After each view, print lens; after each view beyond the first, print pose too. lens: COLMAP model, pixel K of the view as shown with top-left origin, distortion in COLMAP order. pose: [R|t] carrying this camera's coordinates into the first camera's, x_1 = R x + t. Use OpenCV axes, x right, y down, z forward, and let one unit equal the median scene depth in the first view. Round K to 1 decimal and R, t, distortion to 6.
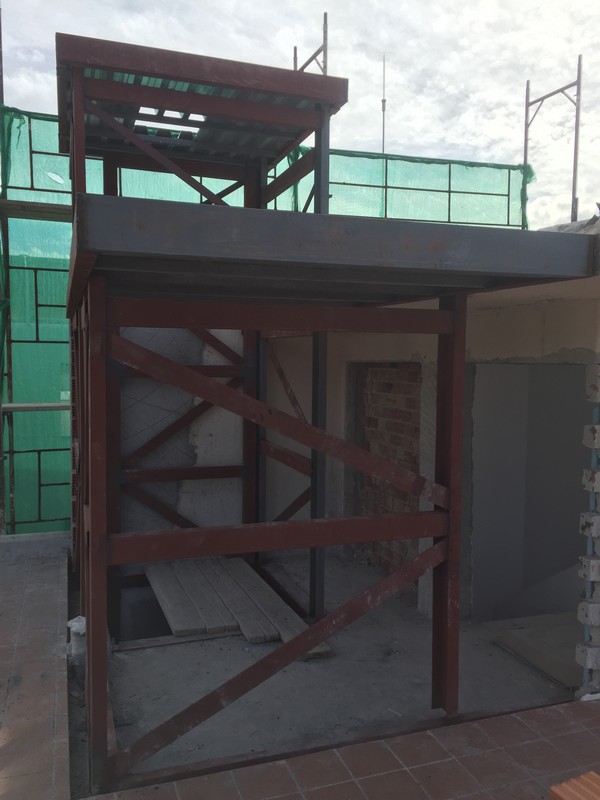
lens RADIAL K [[684.3, 0, 298.2], [0, 684.3, 398.6], [0, 0, 1]] dist [0.102809, -0.122177]
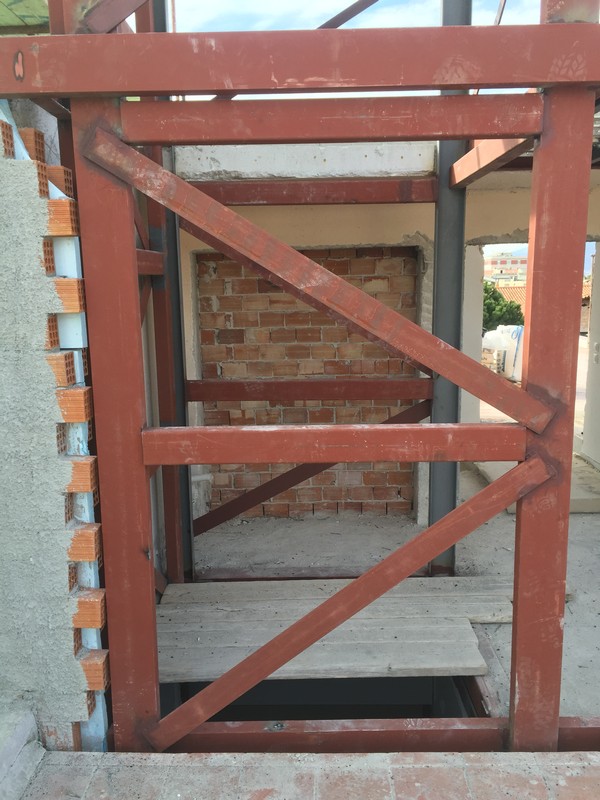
lens RADIAL K [[681.5, 0, 300.0], [0, 681.5, 400.0], [0, 0, 1]] dist [0.099626, -0.134230]
pose [[0.342106, -0.183692, 0.921532, -0.572194], [0.080114, 0.982837, 0.166171, -0.014579], [-0.936240, 0.016979, 0.350950, 0.697183]]
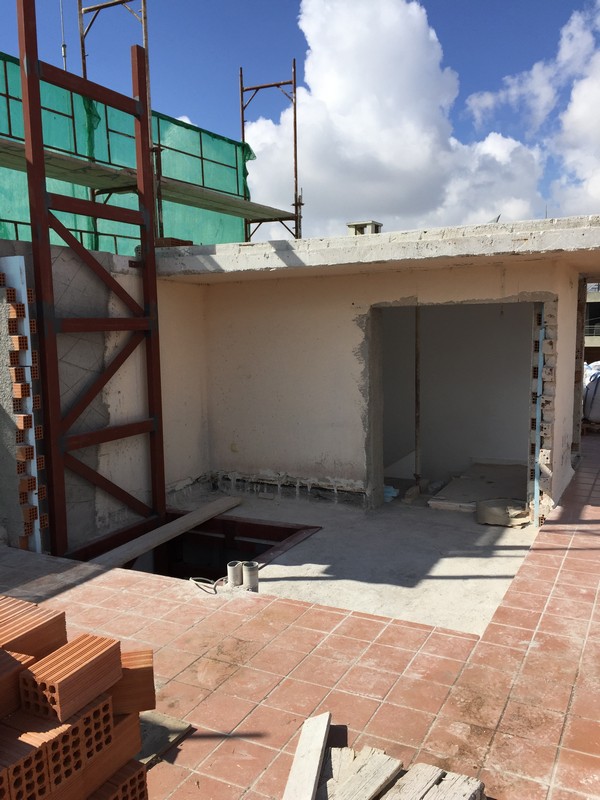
lens RADIAL K [[684.3, 0, 298.2], [0, 684.3, 398.6], [0, 0, 1]] dist [0.102809, -0.122177]
pose [[0.725890, -0.102788, 0.680087, -0.603432], [0.070551, 0.994682, 0.075034, 0.008104], [-0.684183, -0.006486, 0.729282, 0.132687]]
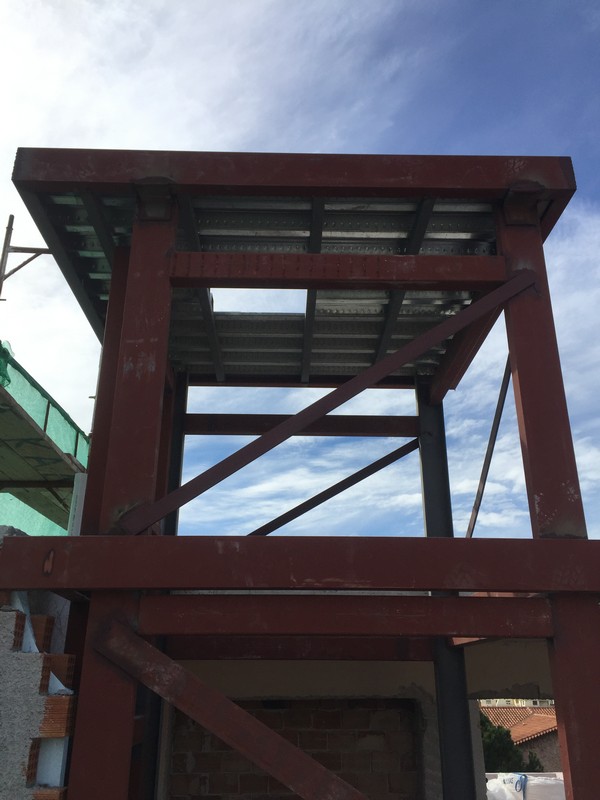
lens RADIAL K [[681.5, 0, 300.0], [0, 681.5, 400.0], [0, 0, 1]] dist [0.099626, -0.134230]
pose [[0.300768, 0.353308, 0.885840, -0.578402], [0.061571, 0.919717, -0.387724, -0.056727], [-0.951708, 0.171157, 0.254868, 0.714460]]
